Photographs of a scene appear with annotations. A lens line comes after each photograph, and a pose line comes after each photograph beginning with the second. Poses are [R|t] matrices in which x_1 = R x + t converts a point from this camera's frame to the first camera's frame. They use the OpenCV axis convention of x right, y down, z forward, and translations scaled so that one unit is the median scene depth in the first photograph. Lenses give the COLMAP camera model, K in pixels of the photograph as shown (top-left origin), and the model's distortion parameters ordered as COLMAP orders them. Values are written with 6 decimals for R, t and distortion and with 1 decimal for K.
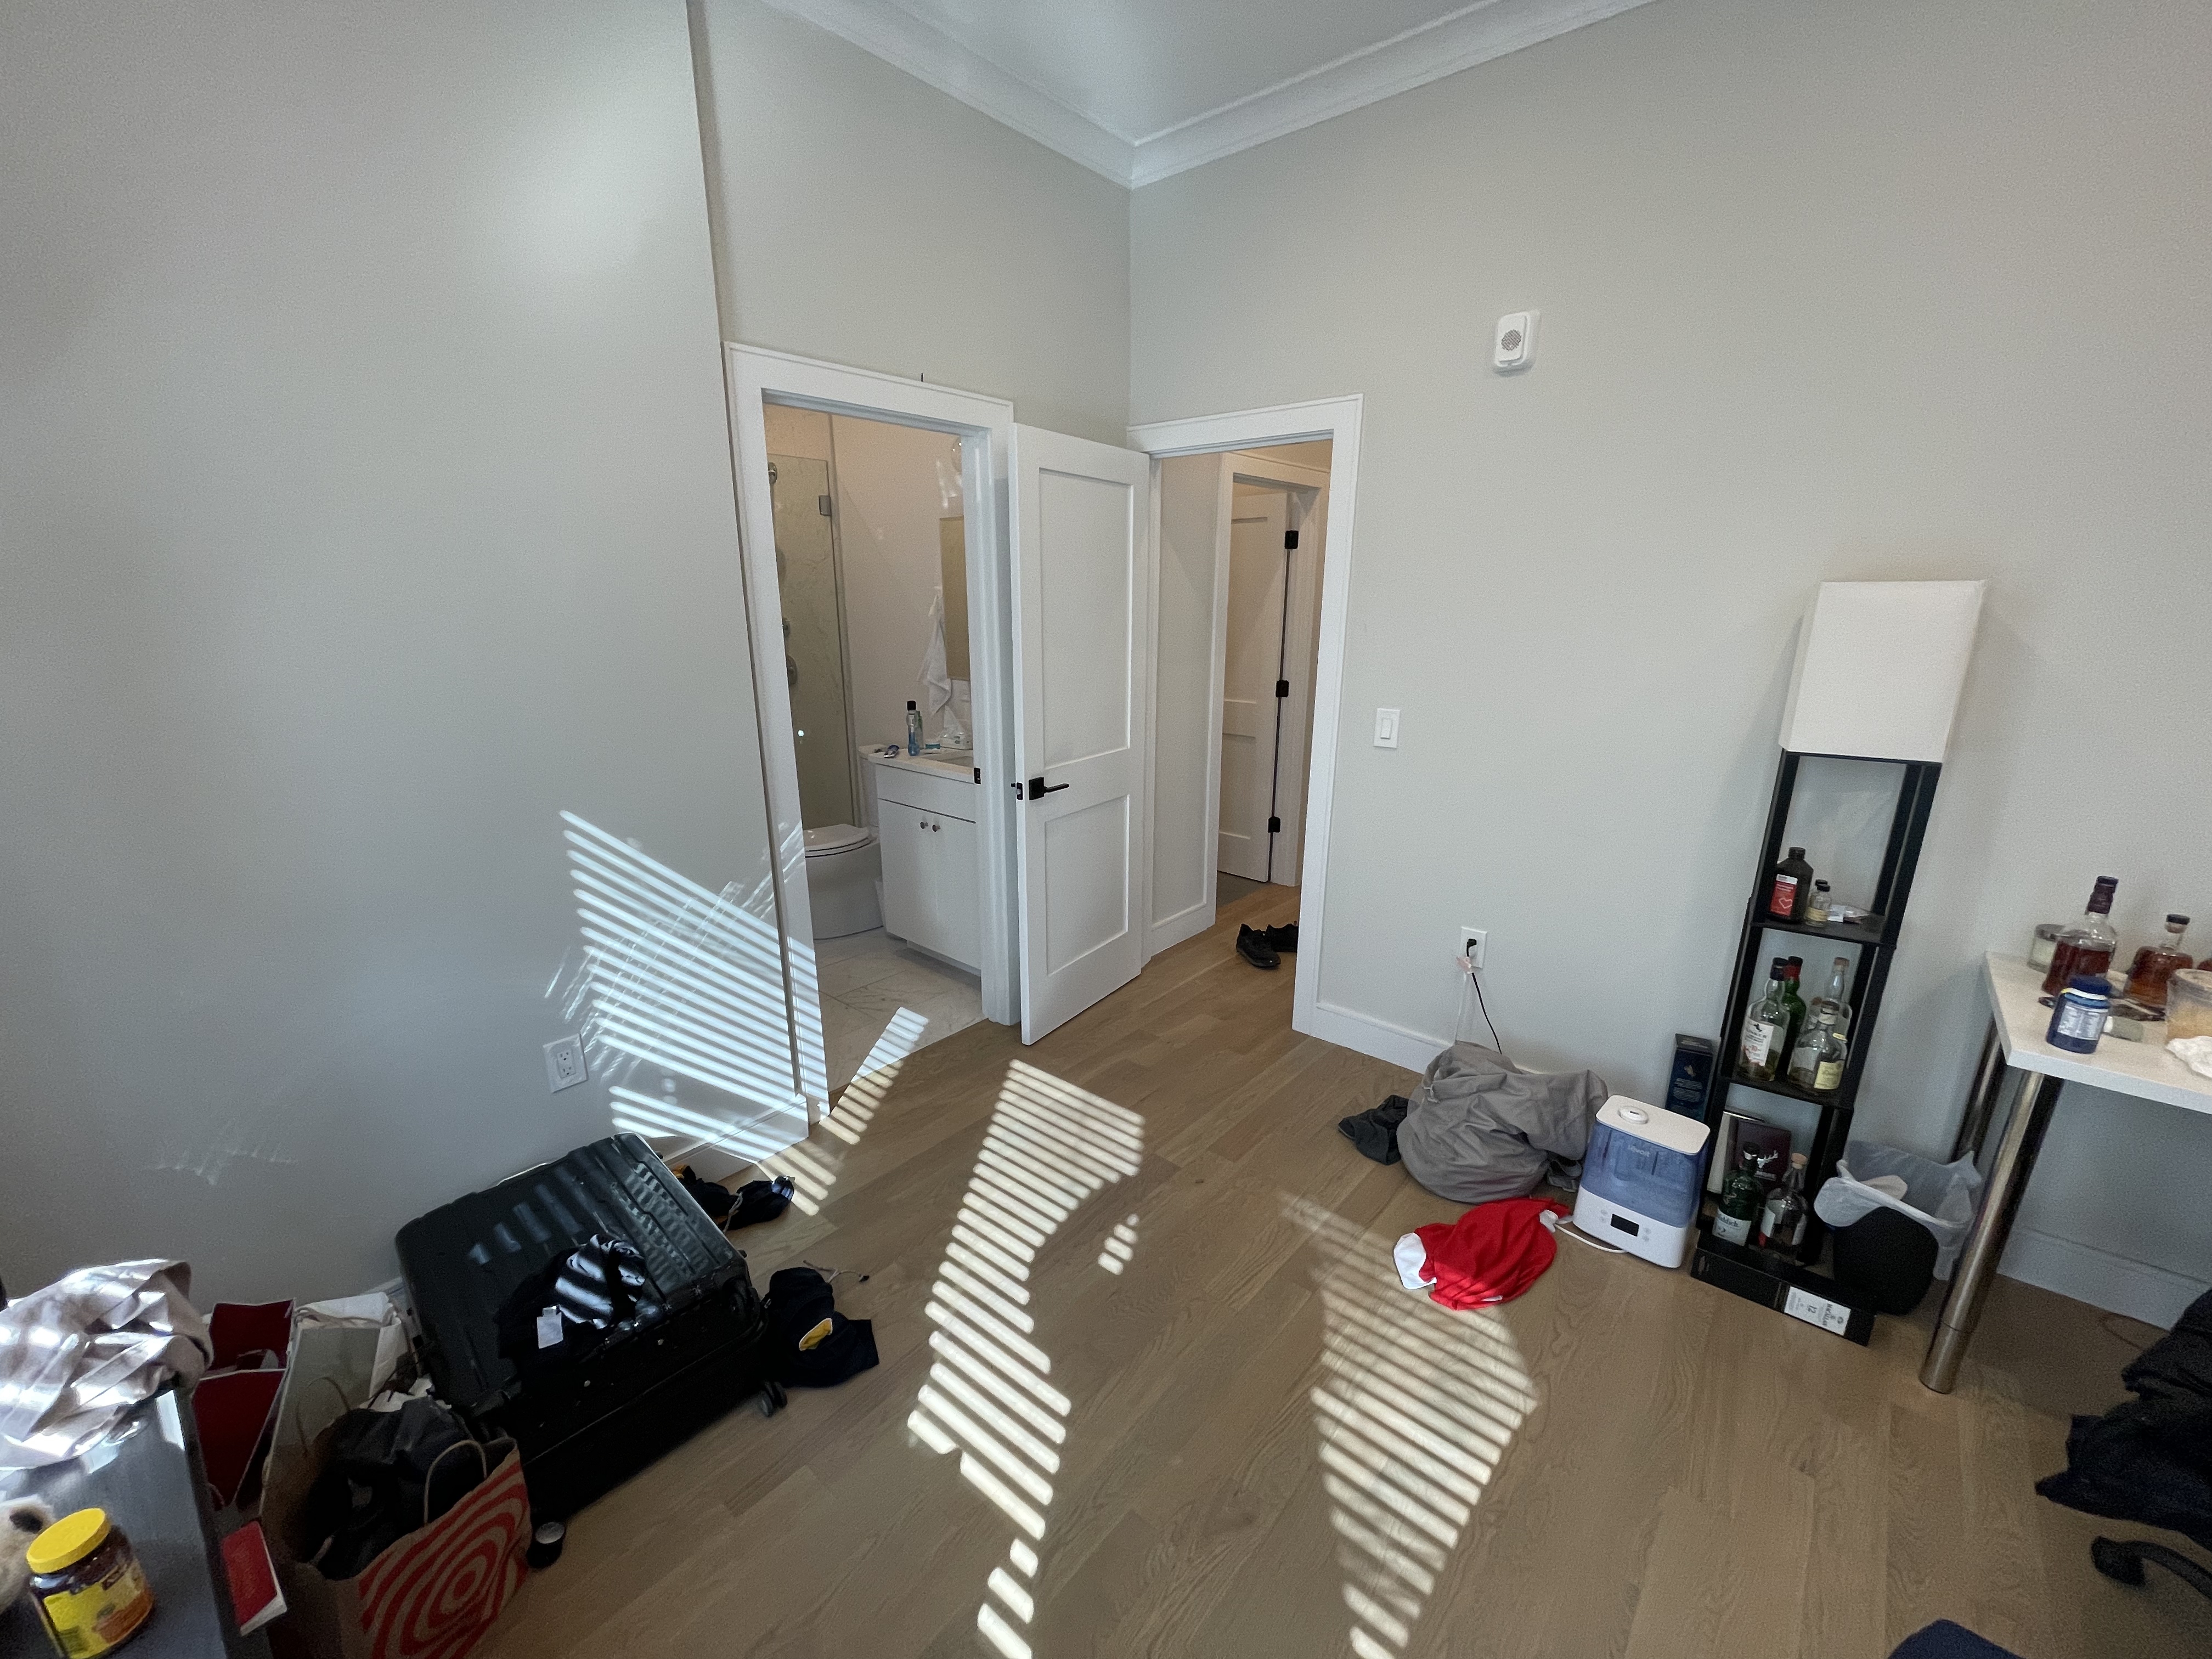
lens RADIAL K [[886.7, 0, 1098.8], [0, 886.7, 841.1], [0, 0, 1]] dist [-0.001872, -0.000176]
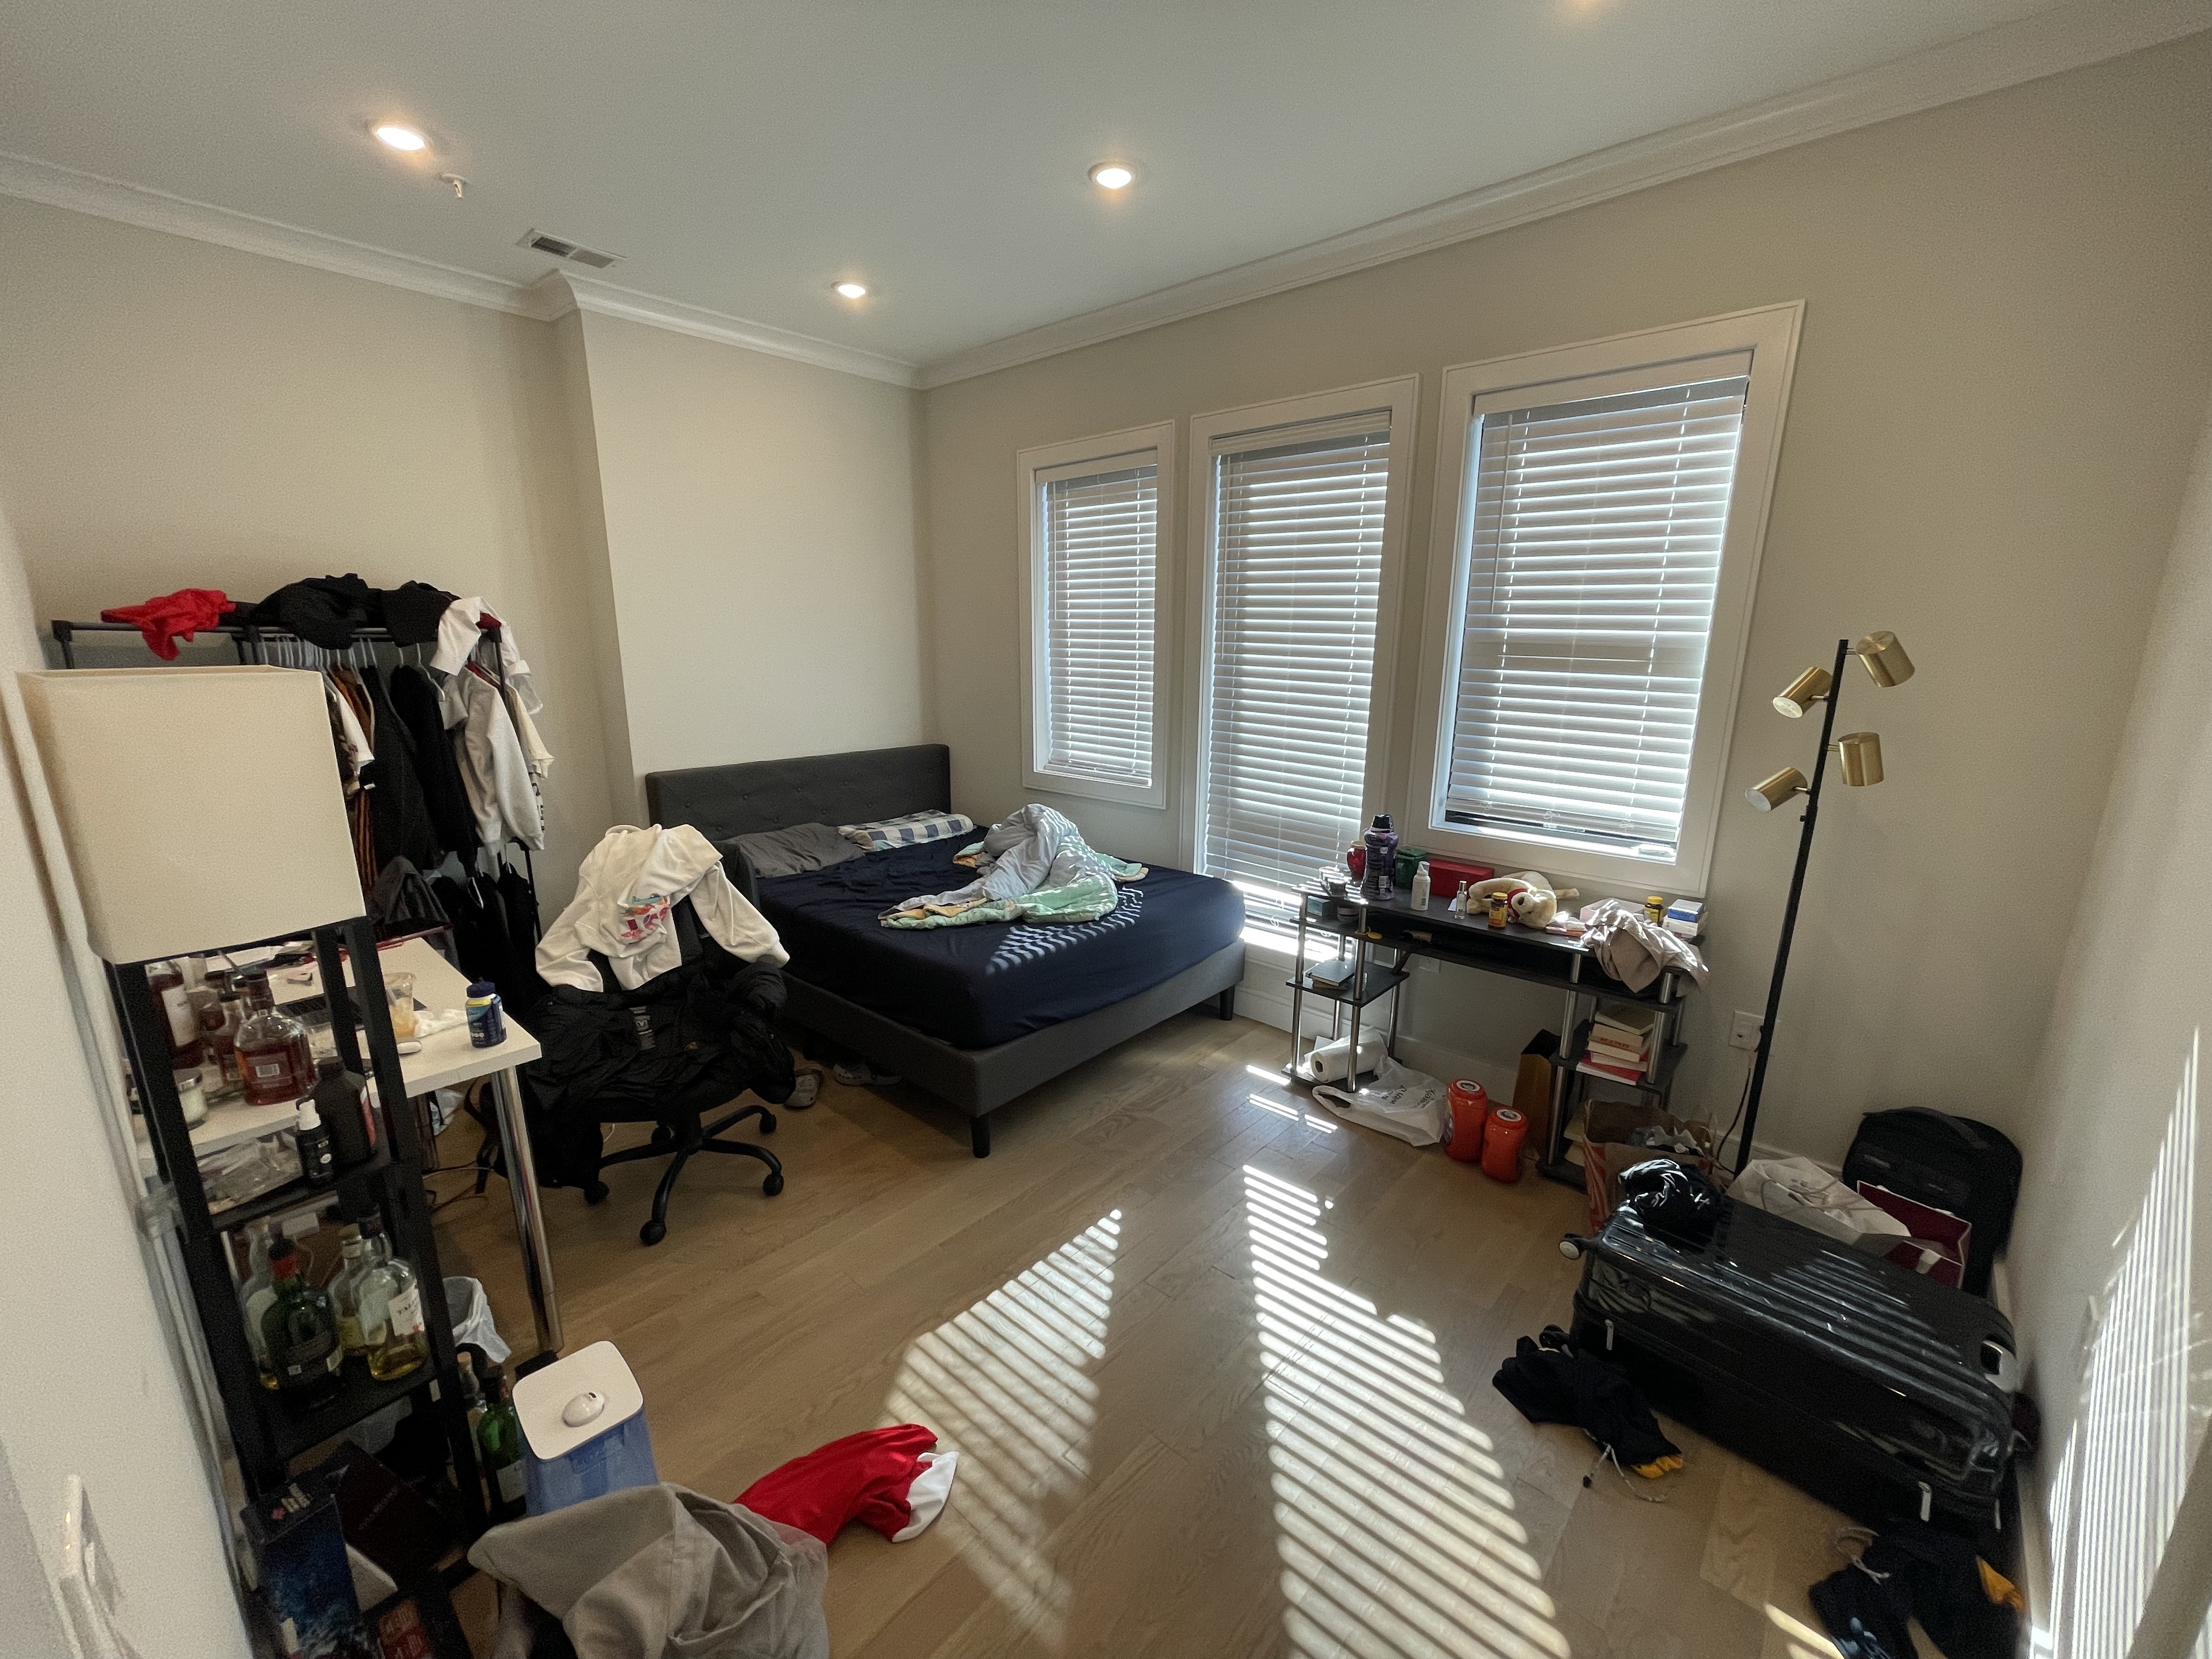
lens RADIAL K [[886.7, 0, 1108.1], [0, 886.7, 850.3], [0, 0, 1]] dist [-0.001872, -0.000176]
pose [[-0.999796, -0.011882, 0.016342, 0.174751], [-0.002374, 0.872291, 0.488980, -0.413002], [-0.020065, 0.488842, -0.872142, 1.341610]]
